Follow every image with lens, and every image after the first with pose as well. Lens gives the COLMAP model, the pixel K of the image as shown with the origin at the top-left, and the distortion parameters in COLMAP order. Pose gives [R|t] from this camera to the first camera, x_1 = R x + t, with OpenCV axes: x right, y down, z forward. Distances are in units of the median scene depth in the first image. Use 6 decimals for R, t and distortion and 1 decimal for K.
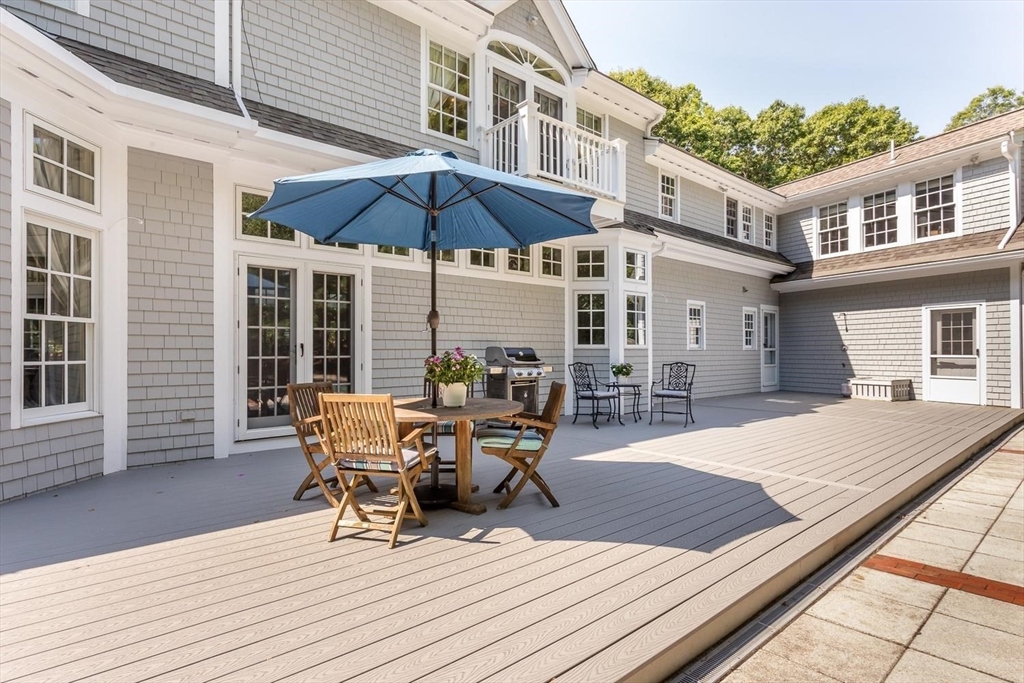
lens RADIAL K [[509.0, 0, 506.0], [0, 509.0, 345.4], [0, 0, 1]] dist [0.001615, 0.000019]
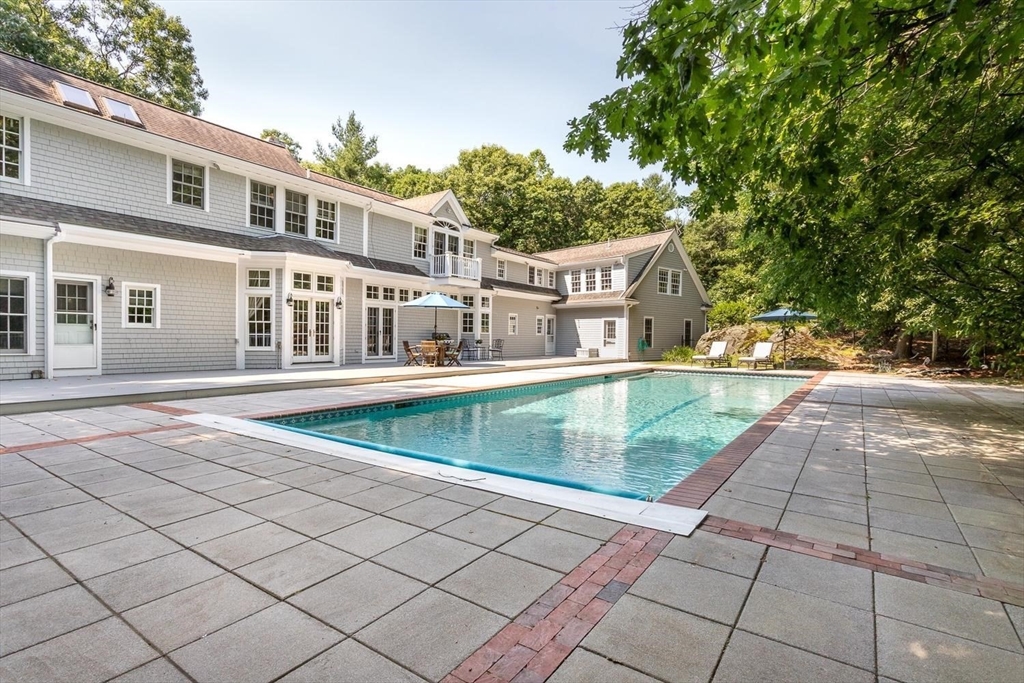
lens RADIAL K [[509.0, 0, 511.3], [0, 509.0, 340.3], [0, 0, 1]] dist [0.001615, 0.000019]
pose [[0.967356, 0.012906, 0.253092, -0.214064], [-0.018235, 0.999658, 0.018719, -0.009568], [-0.252764, -0.022723, 0.967261, -1.221726]]
